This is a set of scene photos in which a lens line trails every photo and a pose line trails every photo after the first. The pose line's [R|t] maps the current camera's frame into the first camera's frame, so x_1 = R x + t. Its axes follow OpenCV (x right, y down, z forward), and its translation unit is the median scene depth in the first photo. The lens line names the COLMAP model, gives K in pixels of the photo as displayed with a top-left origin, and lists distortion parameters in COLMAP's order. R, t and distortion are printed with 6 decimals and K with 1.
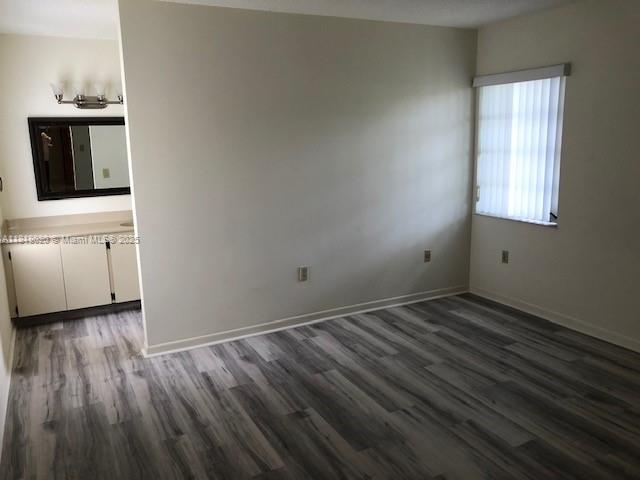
lens RADIAL K [[525.7, 0, 320.0], [0, 525.7, 240.0], [0, 0, 1]] dist [0.033360, -0.015837]
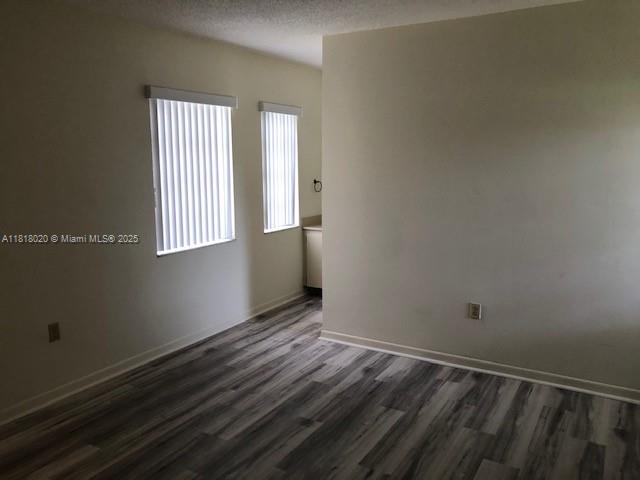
lens RADIAL K [[525.7, 0, 320.0], [0, 525.7, 240.0], [0, 0, 1]] dist [0.033360, -0.015837]
pose [[0.549468, 0.161650, -0.819728, 0.635262], [-0.185182, 0.980266, 0.069179, -0.079870], [0.814735, 0.113787, 0.568560, 0.323956]]
